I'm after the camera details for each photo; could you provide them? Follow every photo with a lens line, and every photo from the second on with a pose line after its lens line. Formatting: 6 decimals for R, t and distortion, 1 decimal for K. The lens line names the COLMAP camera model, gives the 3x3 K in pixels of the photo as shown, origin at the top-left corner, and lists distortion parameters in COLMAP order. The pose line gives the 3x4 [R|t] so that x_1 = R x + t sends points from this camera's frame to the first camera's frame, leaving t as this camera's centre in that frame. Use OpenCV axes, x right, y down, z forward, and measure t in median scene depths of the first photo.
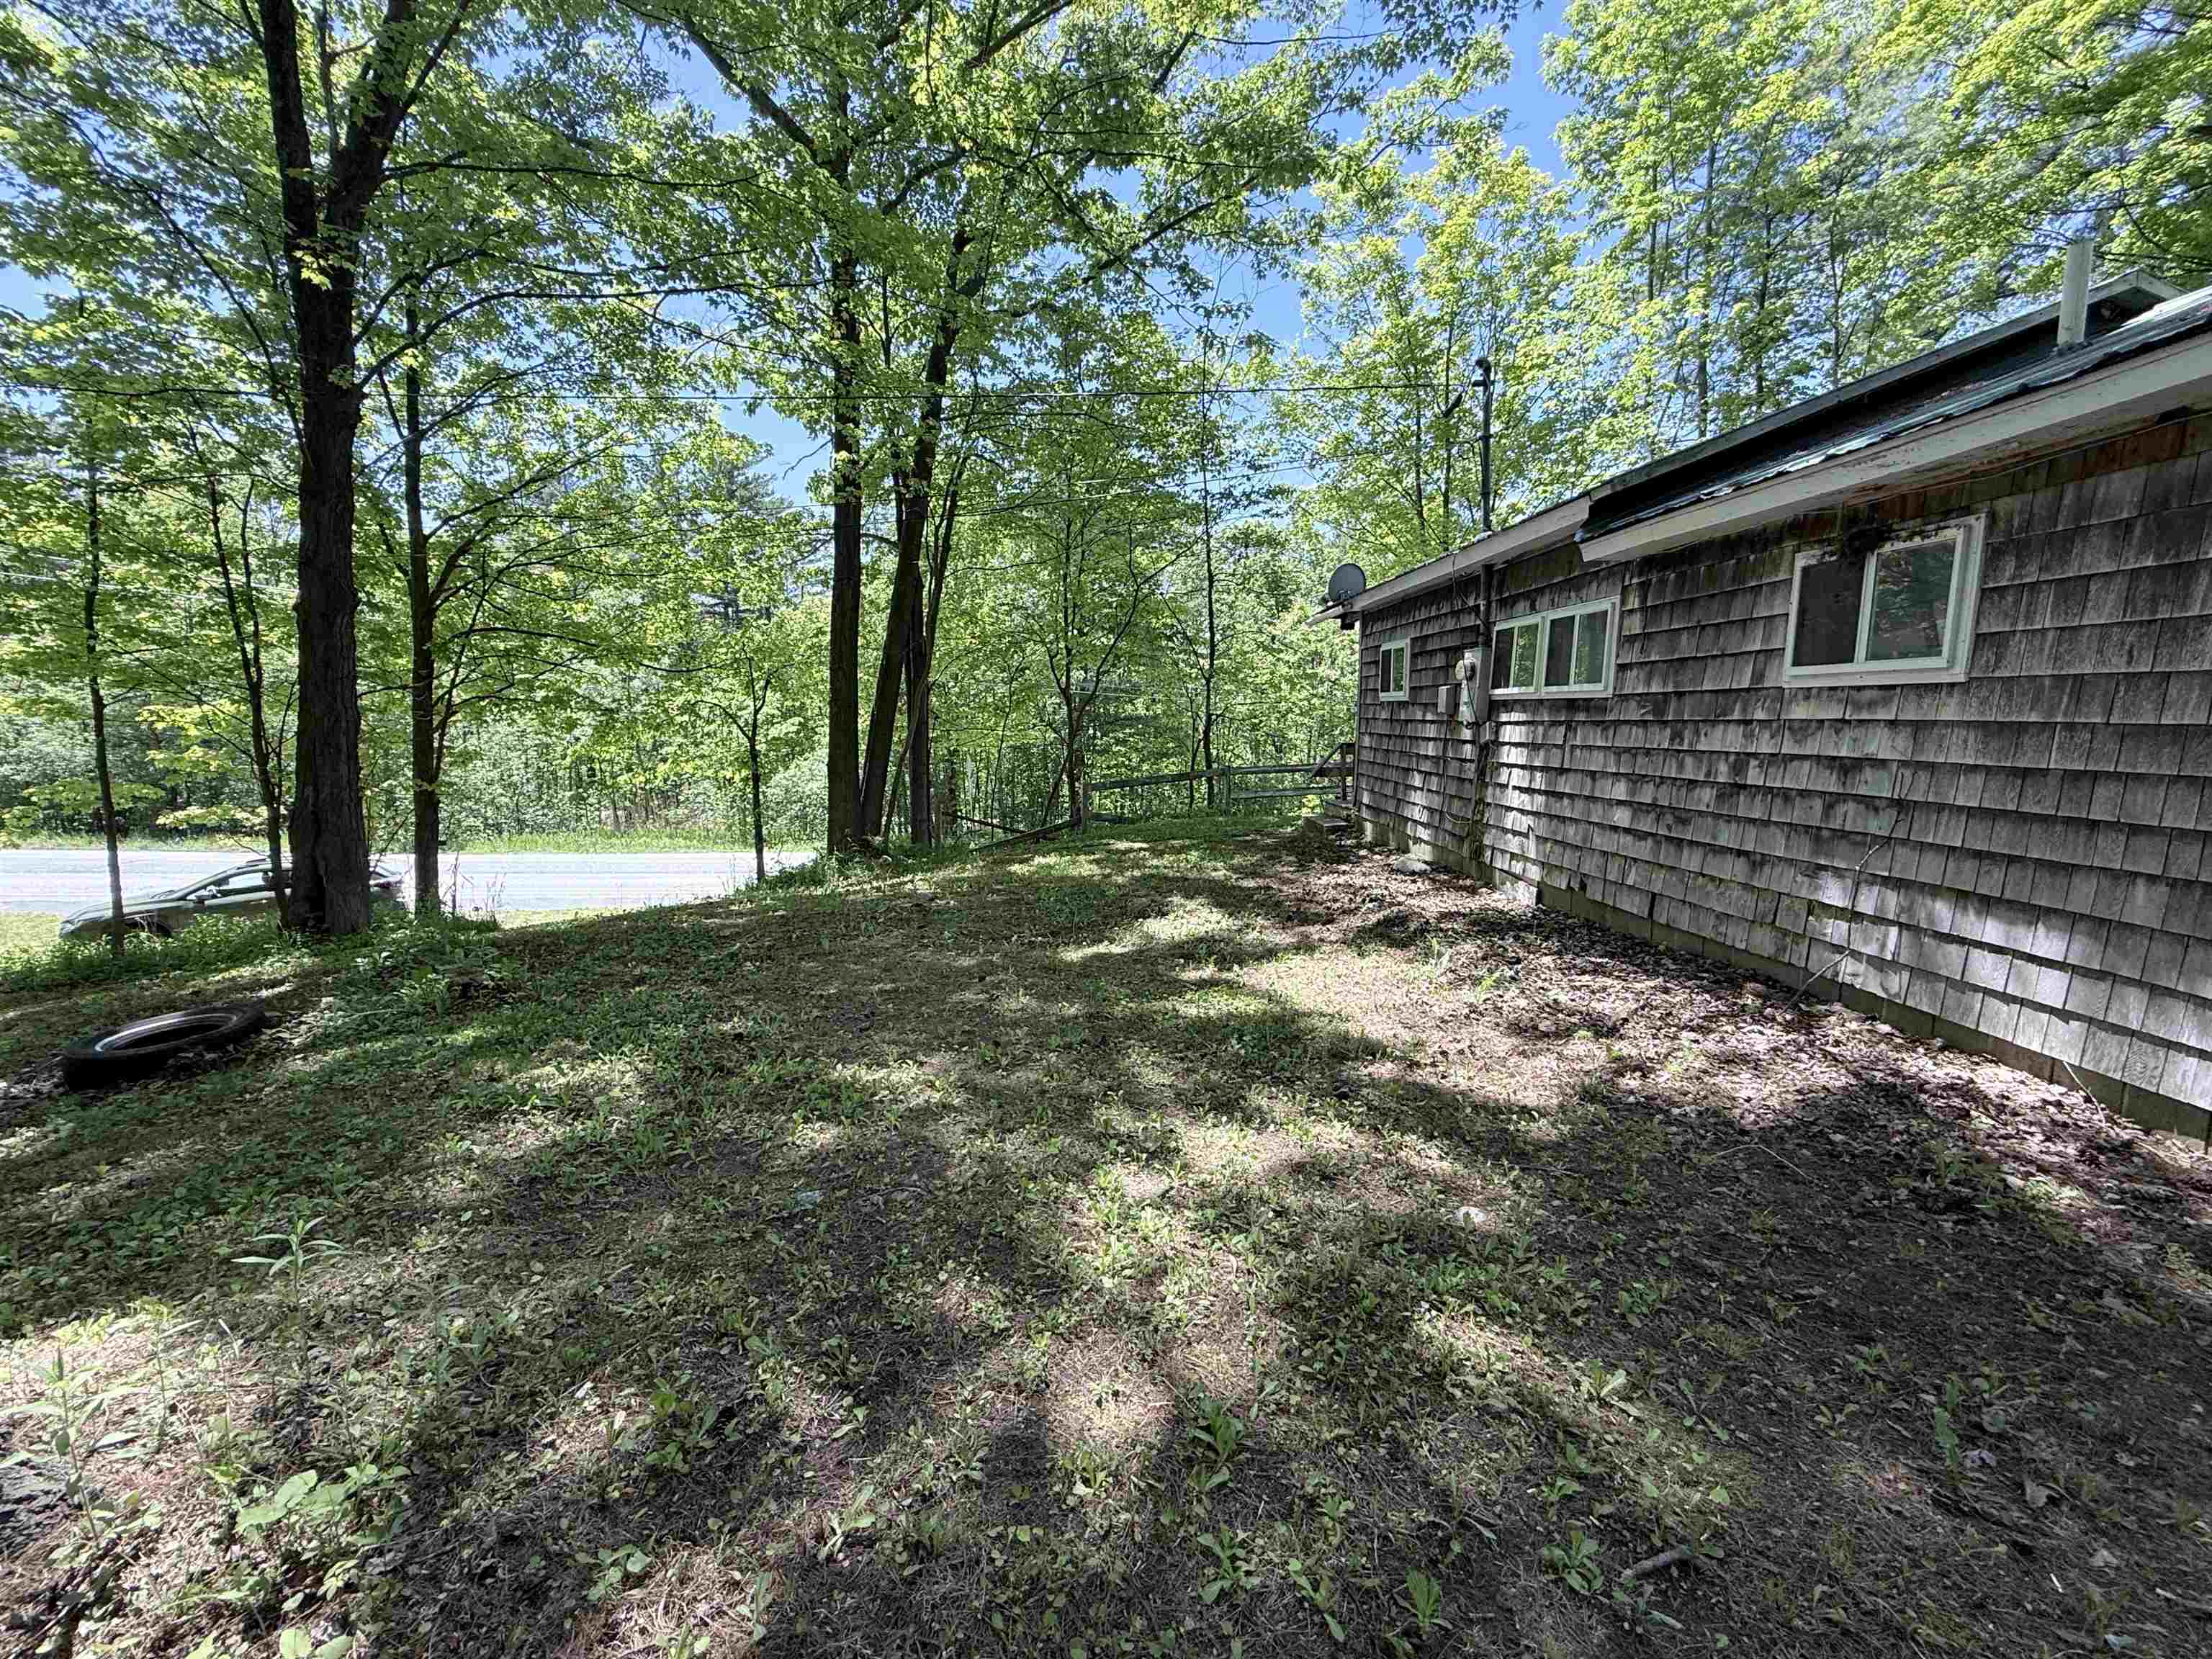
lens RADIAL K [[877.1, 0, 1096.7], [0, 877.1, 822.5], [0, 0, 1]] dist [0.000819, -0.000088]
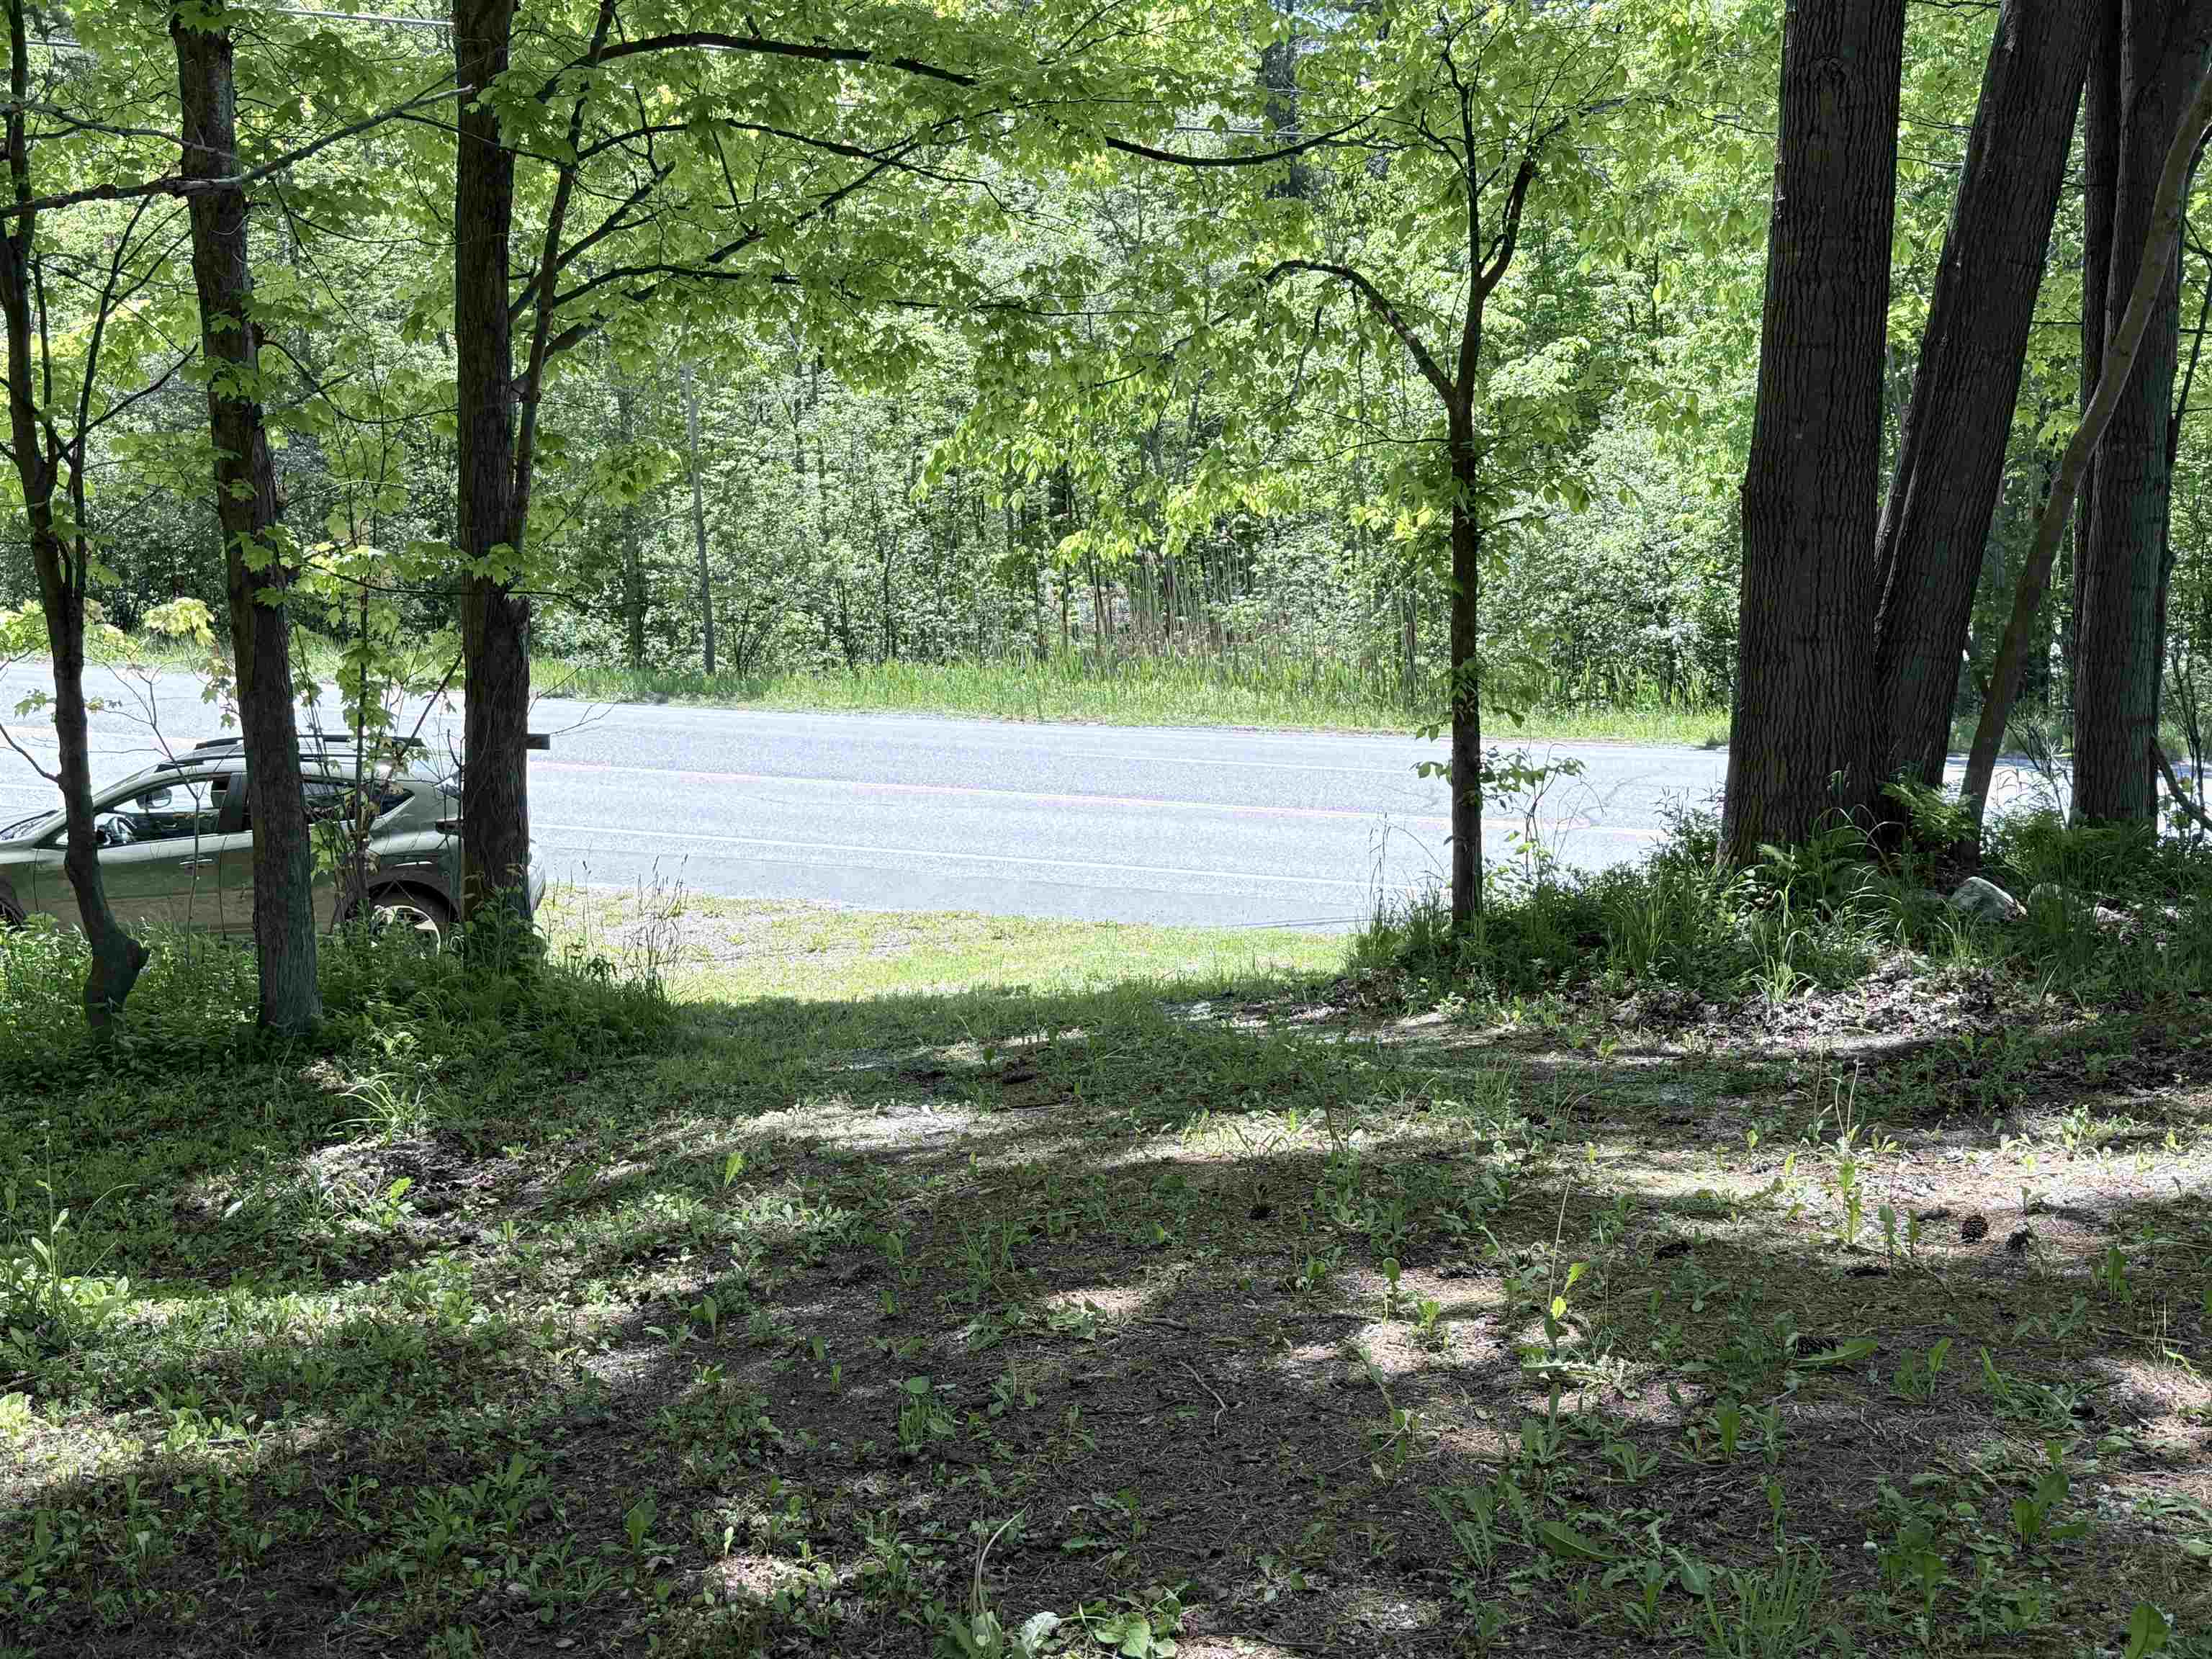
lens RADIAL K [[2373.2, 0, 1106.0], [0, 2373.2, 829.5], [0, 0, 1]] dist [0.088347, 0.002708]
pose [[0.873444, 0.065391, -0.482514, -0.323179], [-0.025638, 0.995743, 0.088533, -0.061371], [0.486250, -0.064958, 0.871402, 0.769452]]
